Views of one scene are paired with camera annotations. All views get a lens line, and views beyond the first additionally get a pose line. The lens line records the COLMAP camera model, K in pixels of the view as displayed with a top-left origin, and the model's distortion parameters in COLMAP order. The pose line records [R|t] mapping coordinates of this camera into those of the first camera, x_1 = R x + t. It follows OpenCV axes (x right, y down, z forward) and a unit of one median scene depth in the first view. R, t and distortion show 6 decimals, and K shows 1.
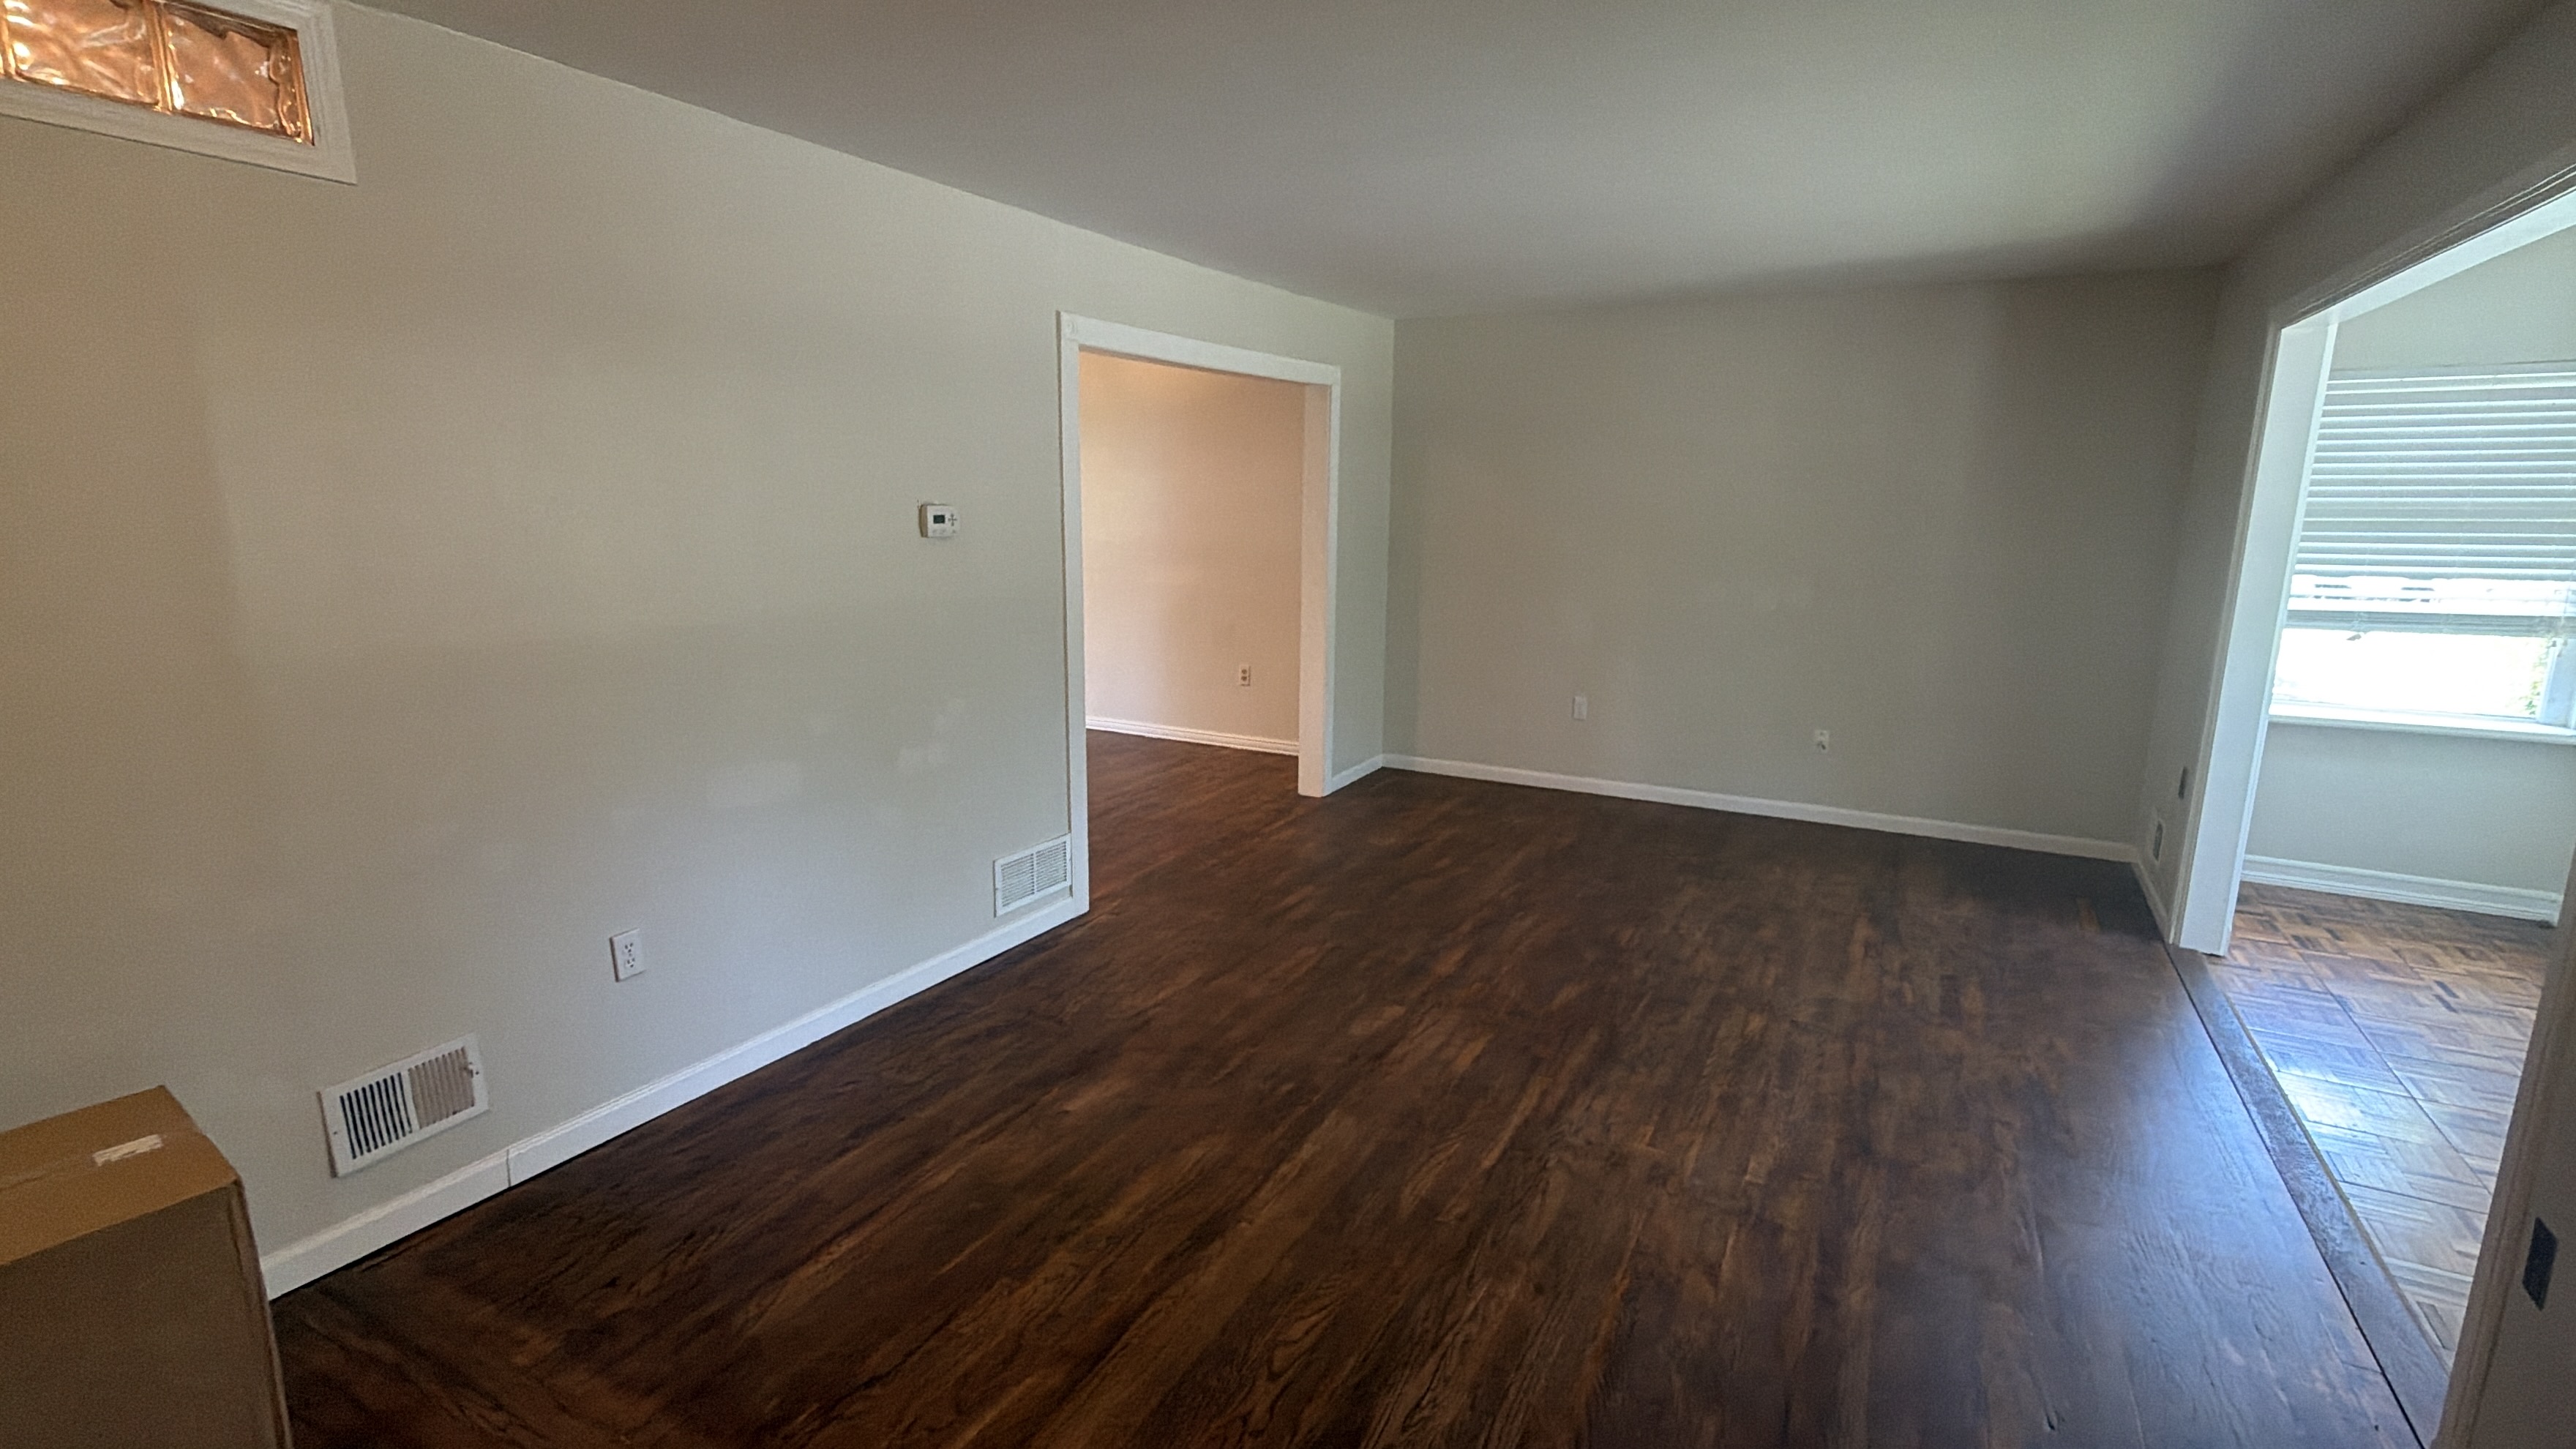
lens RADIAL K [[1178.1, 0, 1291.8], [0, 1178.1, 726.1], [0, 0, 1]] dist [0.001203, -0.000802]
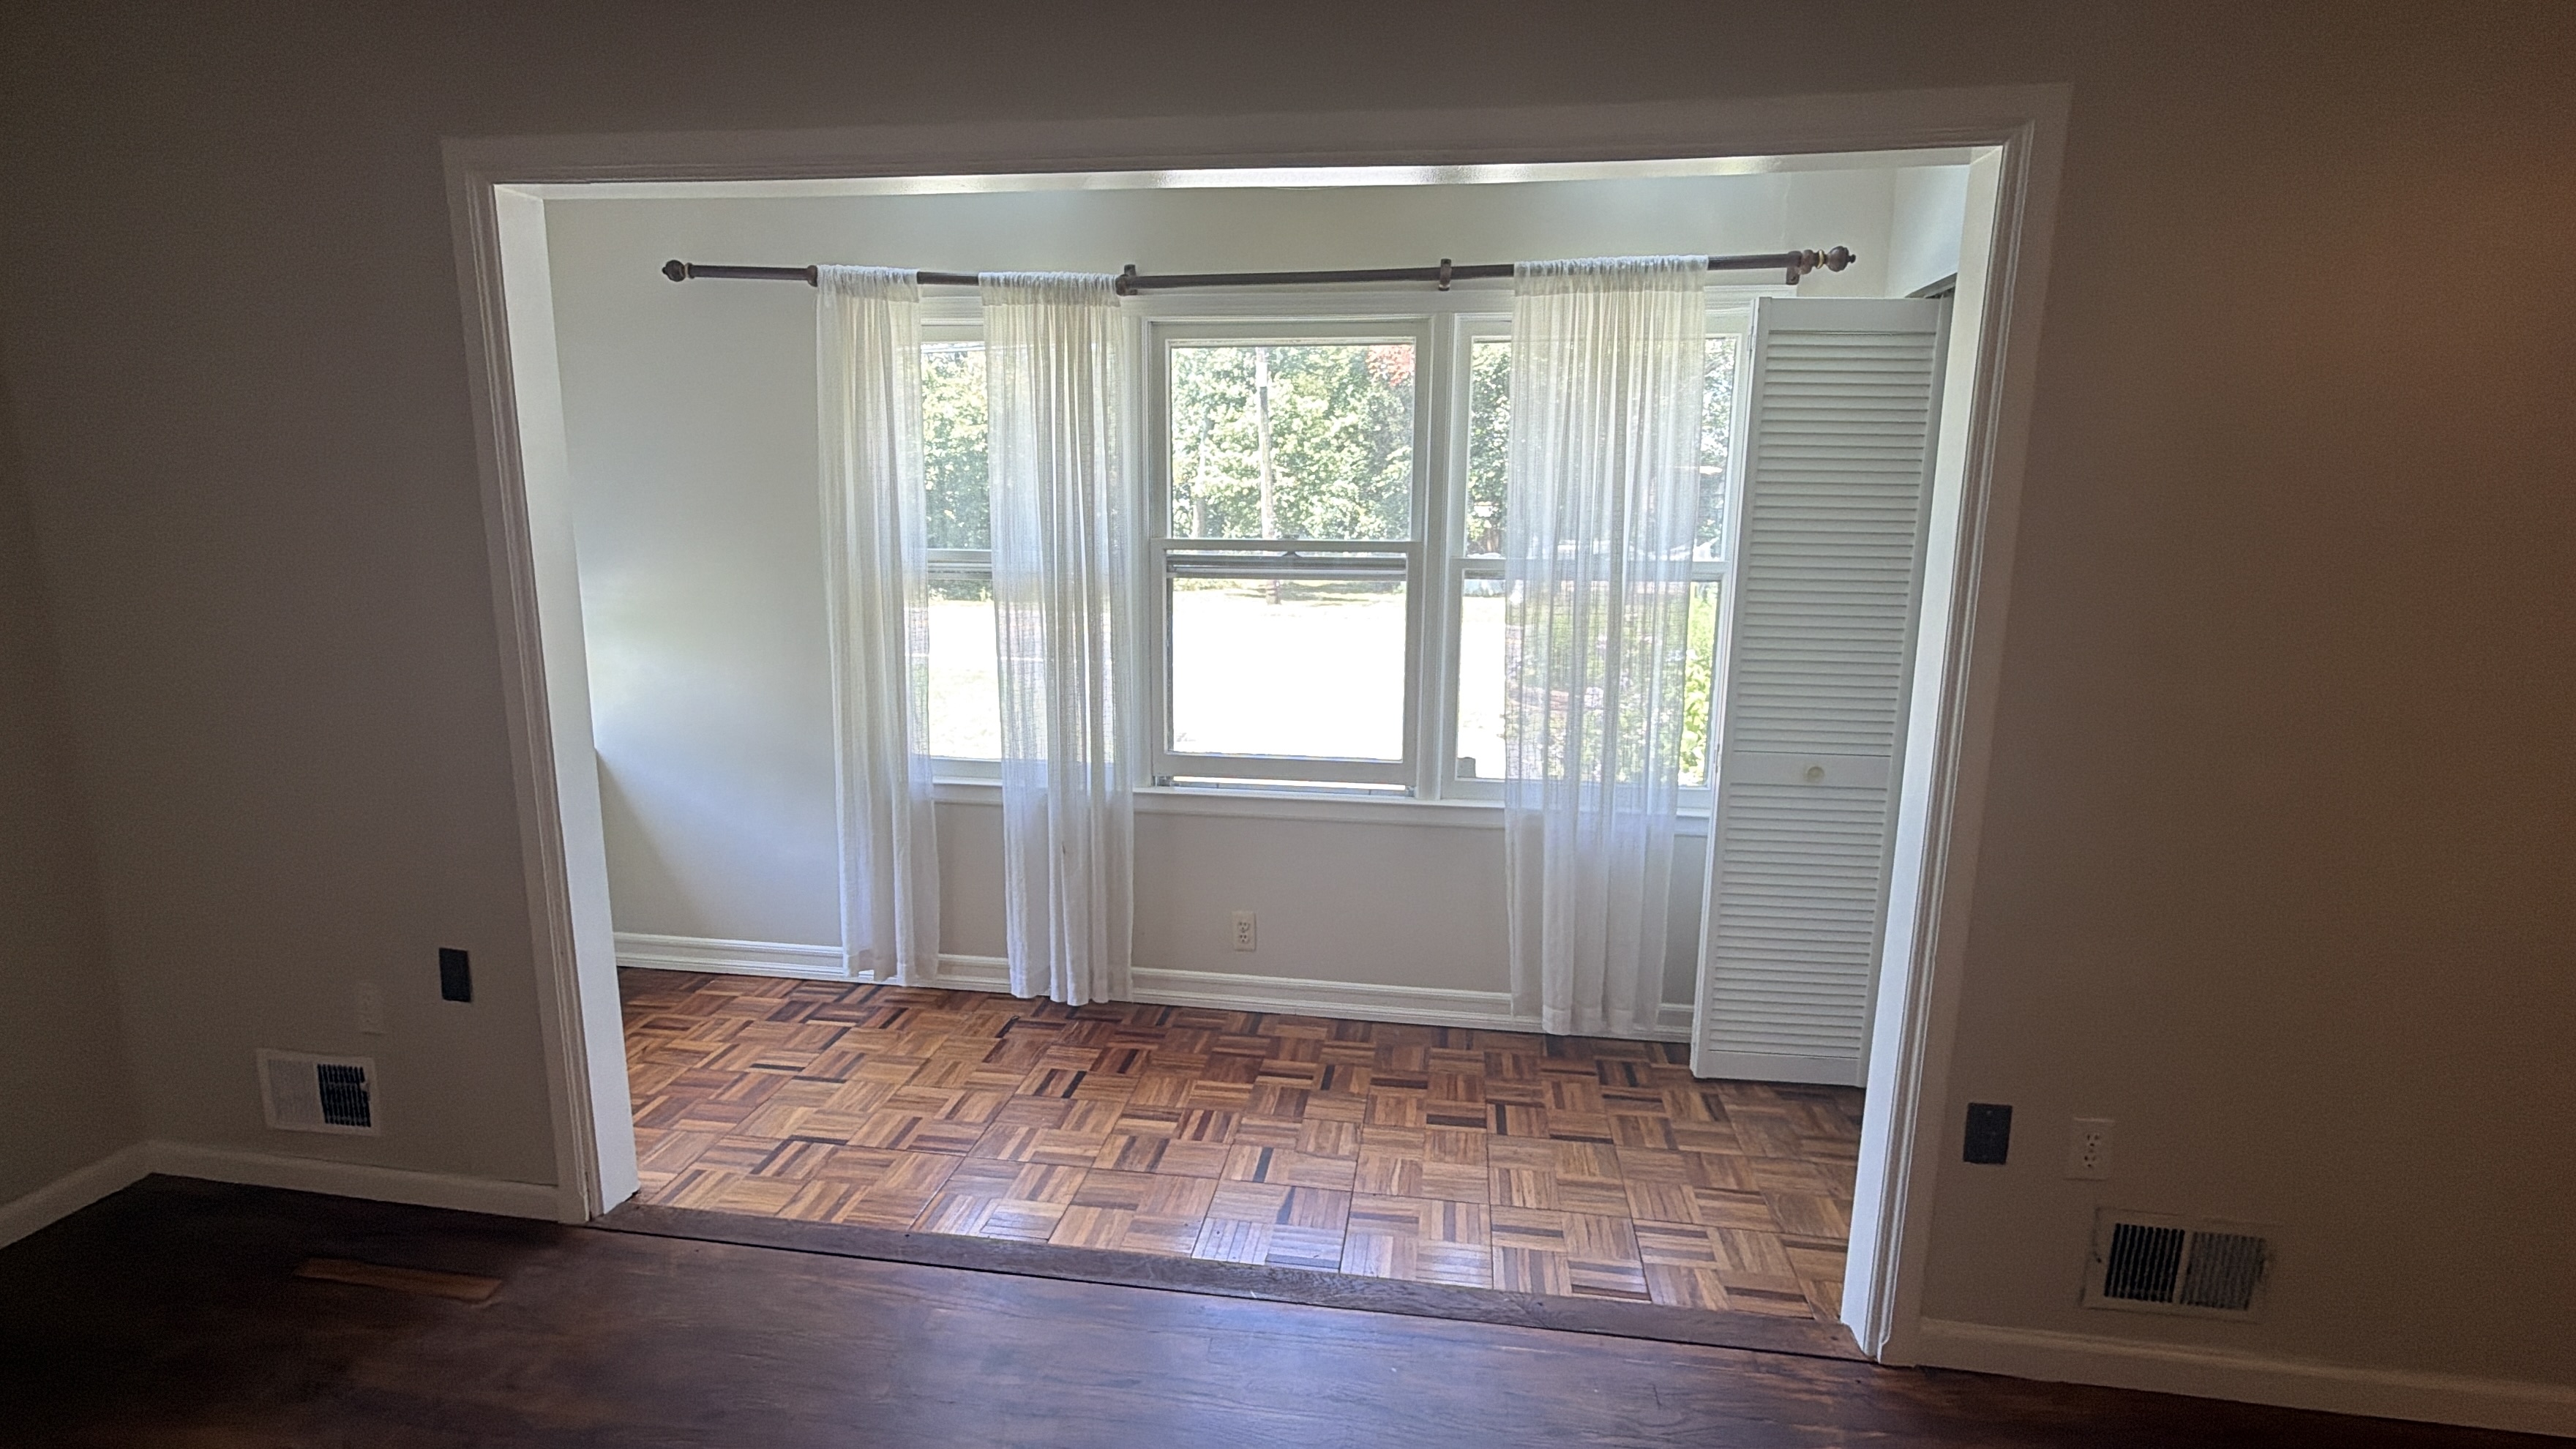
lens RADIAL K [[1178.1, 0, 1291.8], [0, 1178.1, 726.1], [0, 0, 1]] dist [0.001203, -0.000802]
pose [[-0.352459, -0.187129, 0.916927, 0.156991], [0.166170, 0.951719, 0.258104, -0.203809], [-0.920956, 0.243337, -0.304347, 1.067612]]
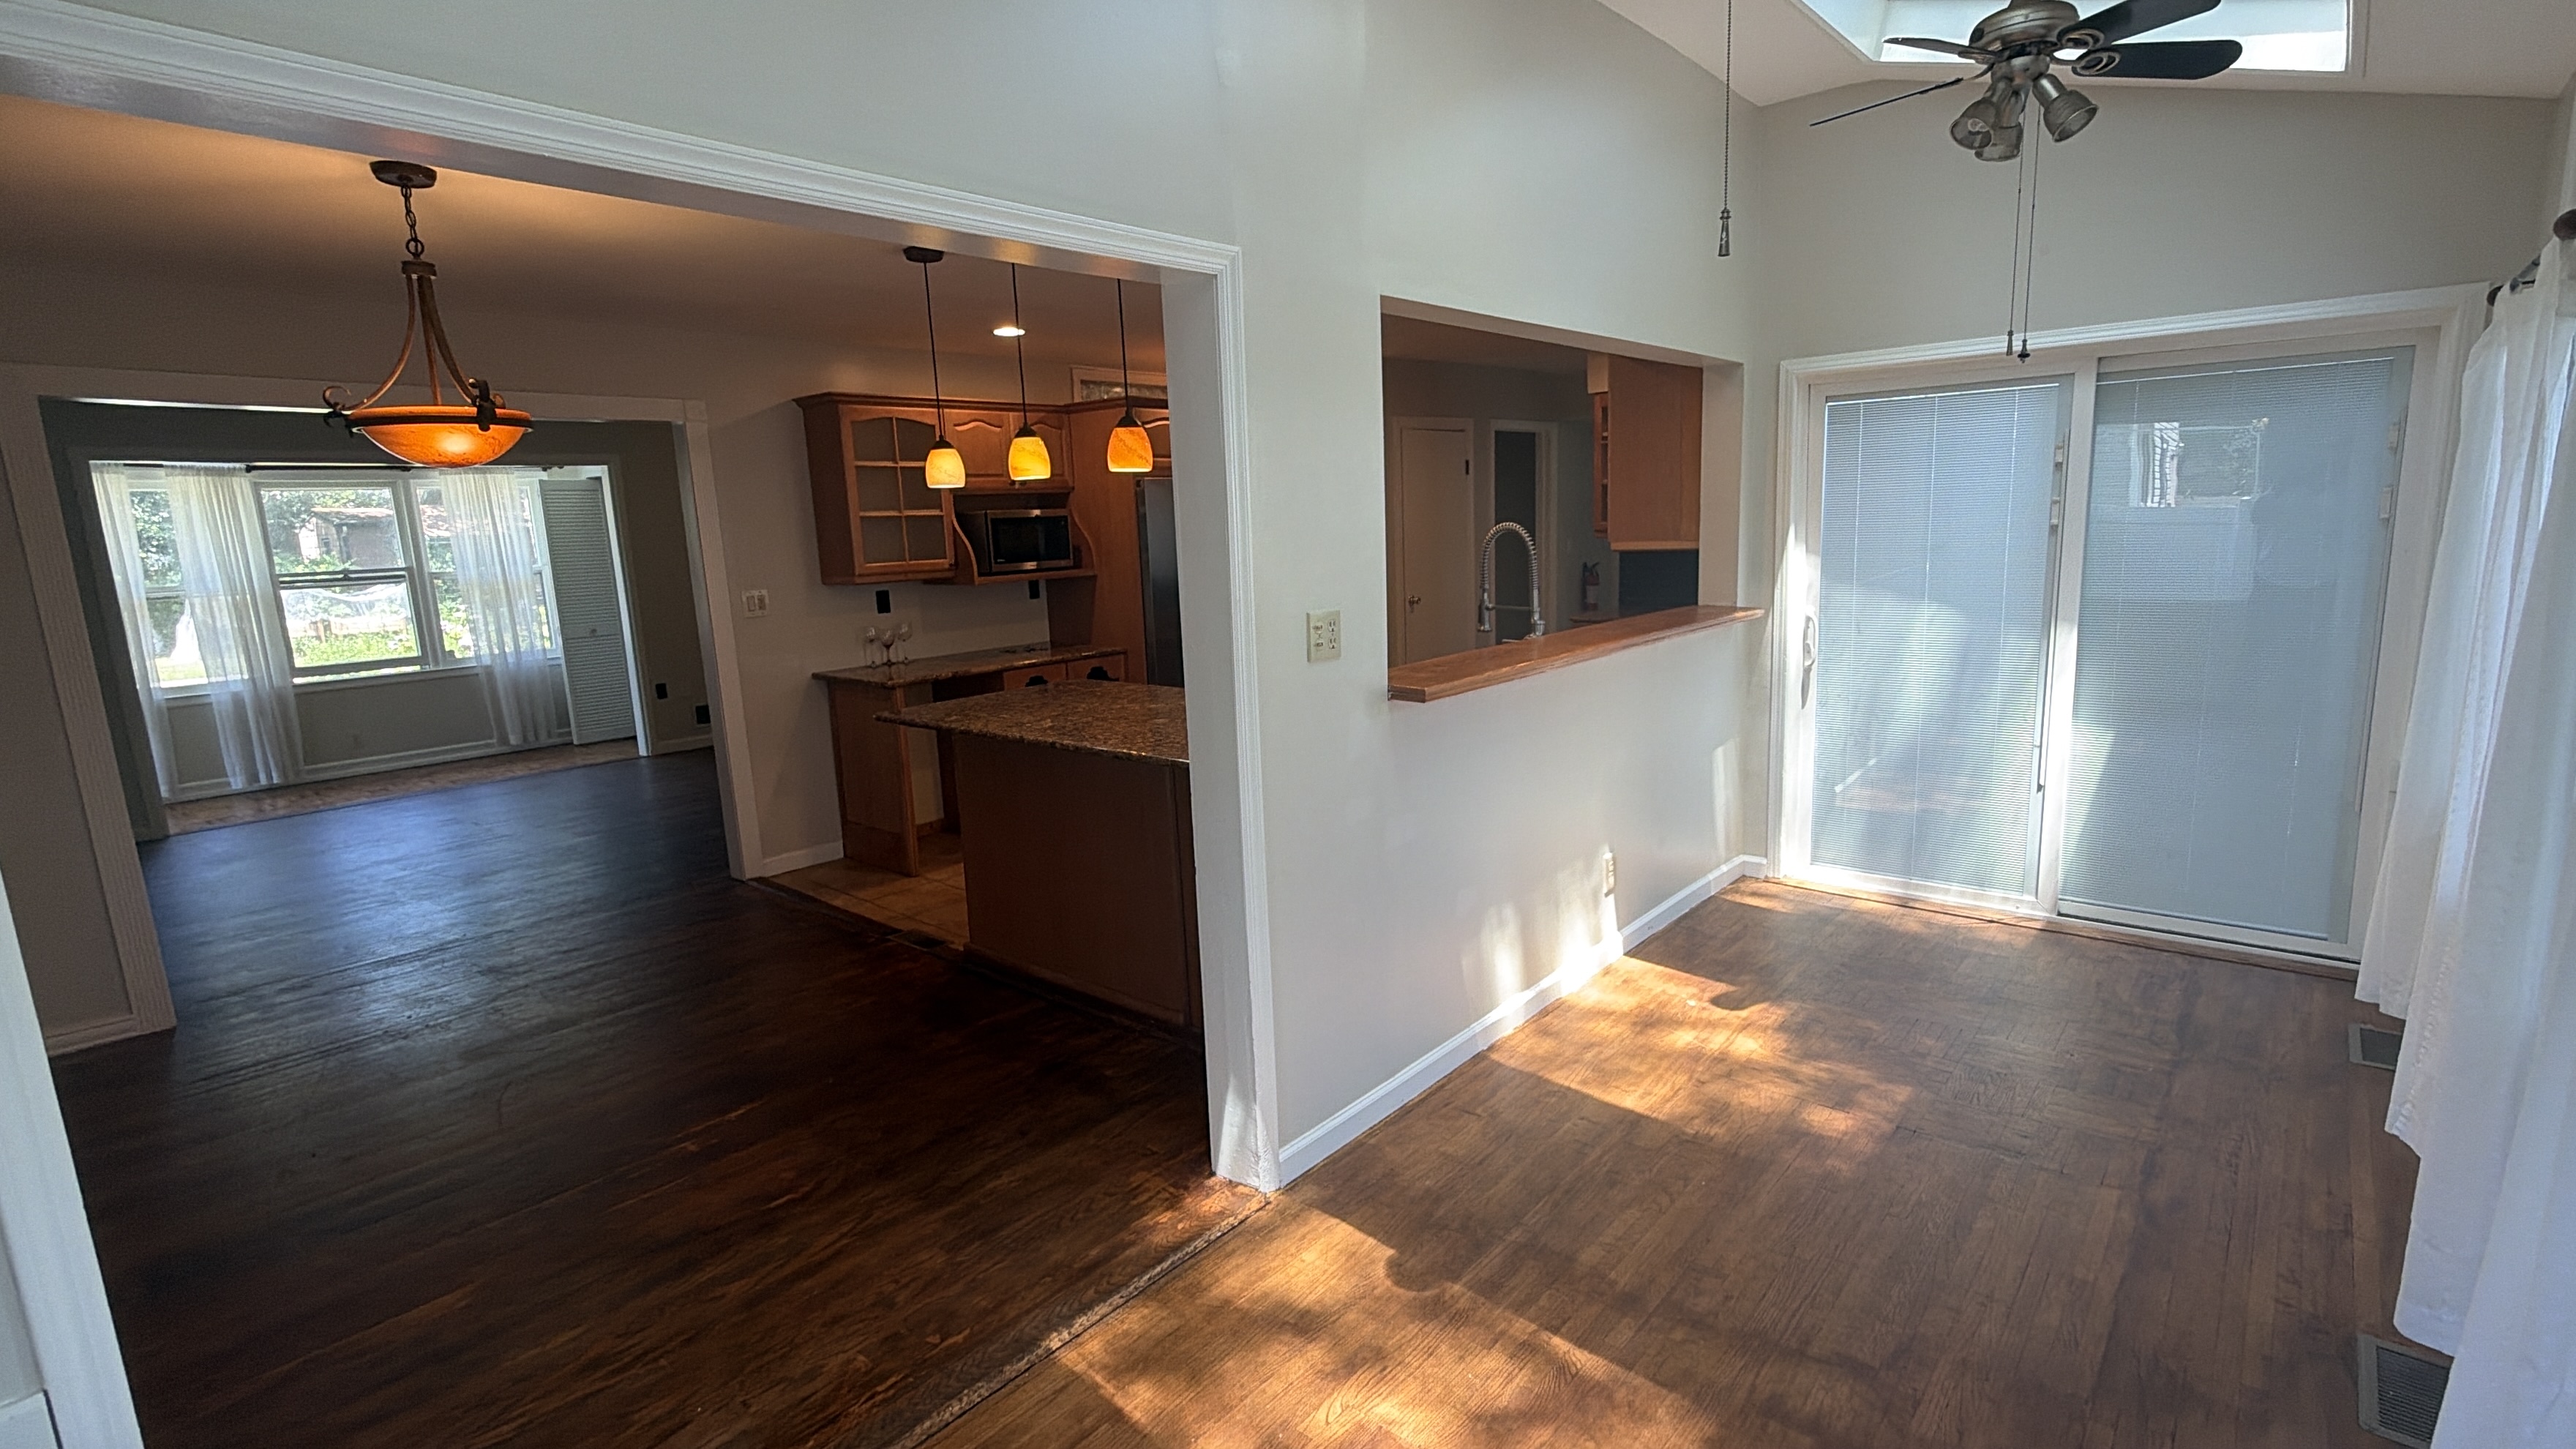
lens RADIAL K [[1178.1, 0, 1291.8], [0, 1178.1, 726.1], [0, 0, 1]] dist [0.001203, -0.000802]
pose [[-0.977313, -0.009951, 0.211567, -1.459364], [0.068600, 0.930178, 0.360643, -0.571614], [-0.200383, 0.366974, -0.908392, 2.818233]]
